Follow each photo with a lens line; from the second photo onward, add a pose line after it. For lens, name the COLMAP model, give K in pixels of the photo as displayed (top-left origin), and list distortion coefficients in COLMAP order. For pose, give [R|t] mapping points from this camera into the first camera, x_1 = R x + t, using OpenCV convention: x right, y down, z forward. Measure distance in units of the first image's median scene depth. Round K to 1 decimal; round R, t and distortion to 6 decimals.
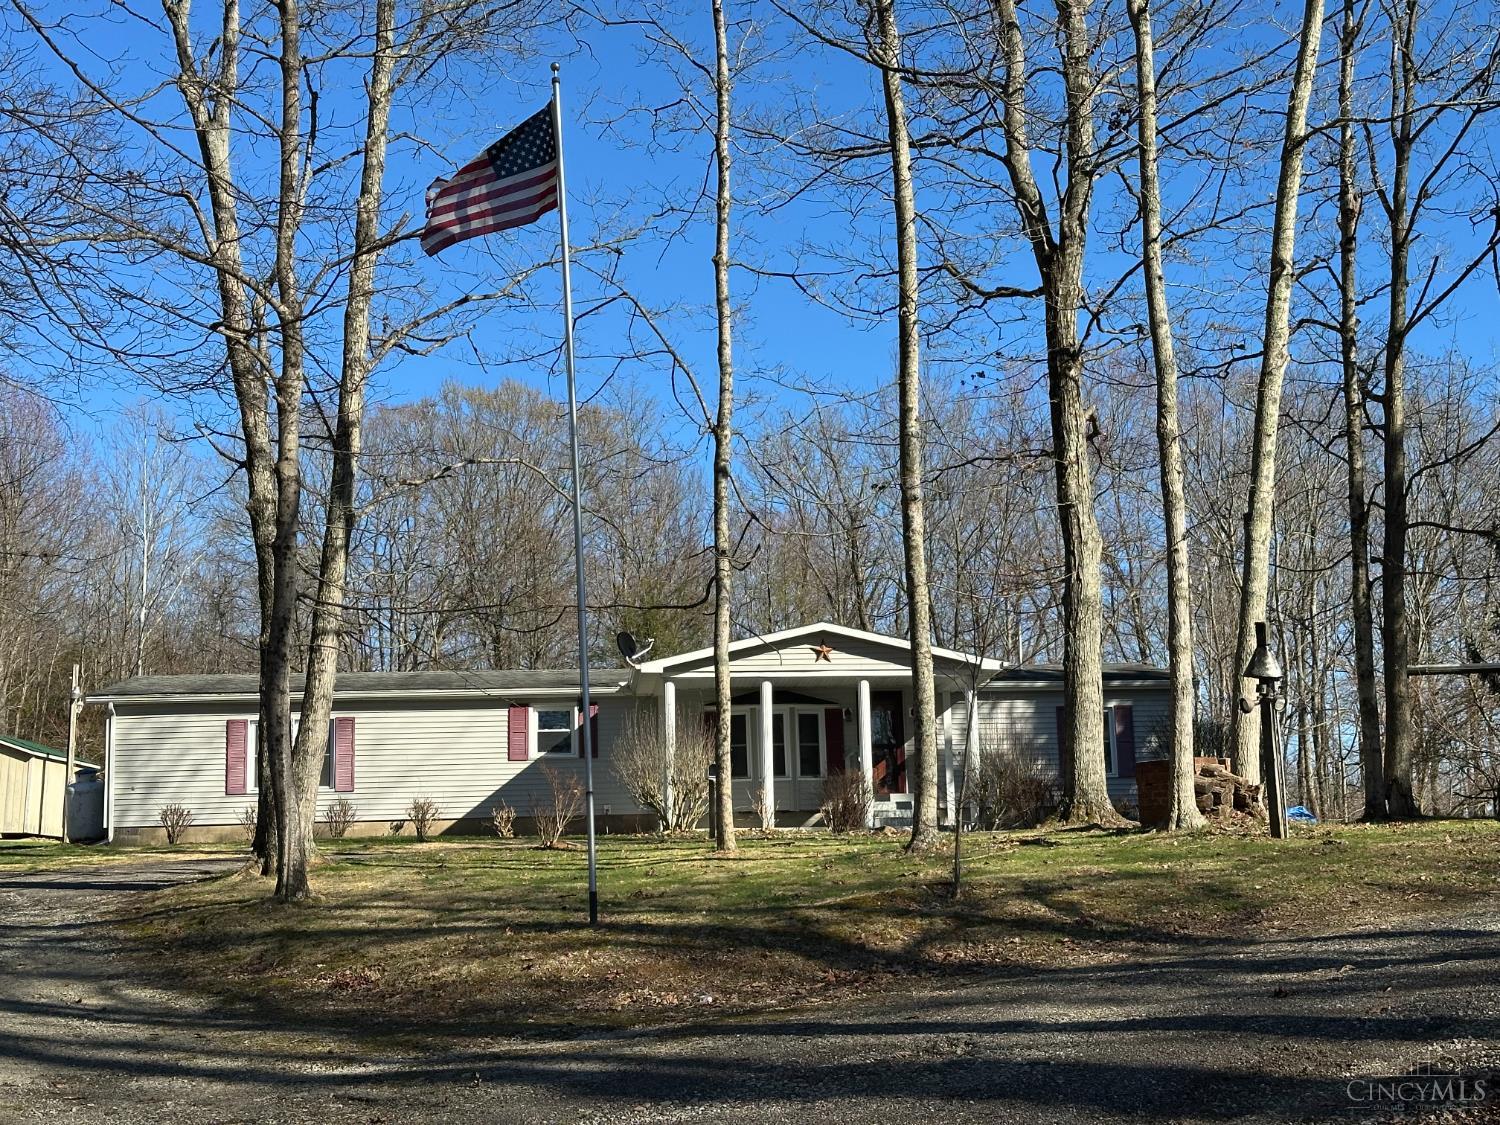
lens RADIAL K [[2099.1, 0, 750.0], [0, 2099.1, 562.5], [0, 0, 1]] dist [0.141587, 0.009022]
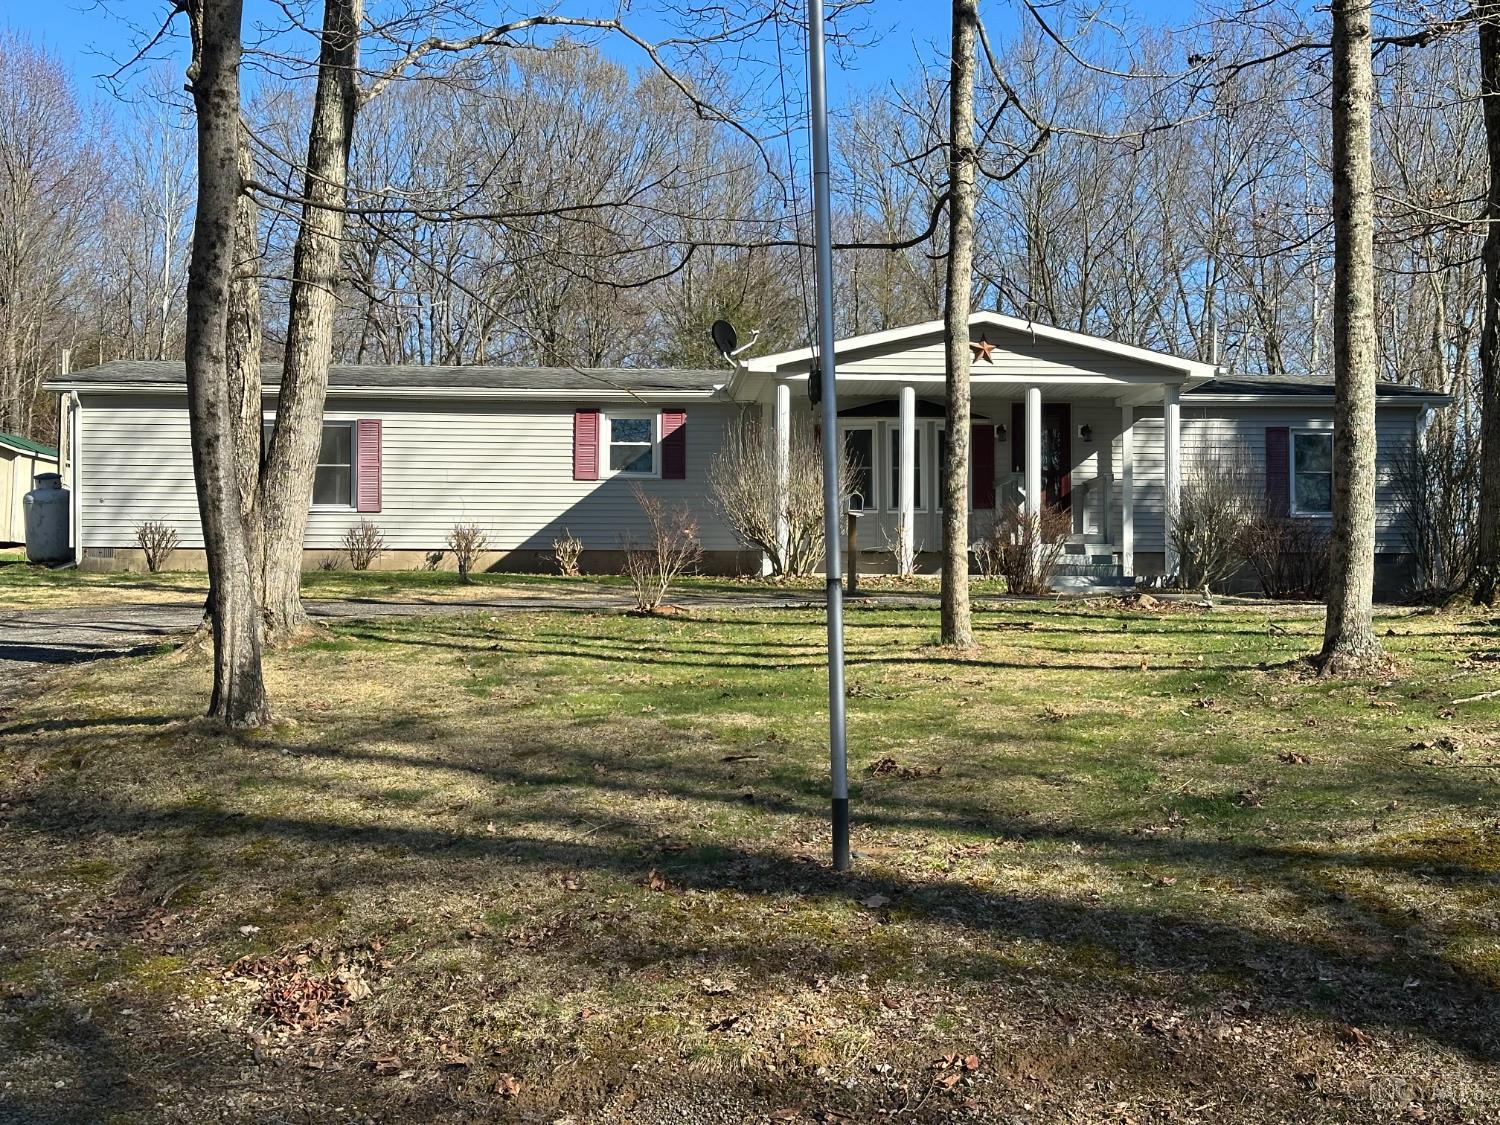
lens RADIAL K [[2099.1, 0, 750.0], [0, 2099.1, 562.5], [0, 0, 1]] dist [0.141587, 0.009022]
pose [[0.999512, 0.025237, -0.018433, -0.034597], [-0.022547, 0.990745, 0.133854, 0.018282], [0.021641, -0.133373, 0.990830, 0.222600]]
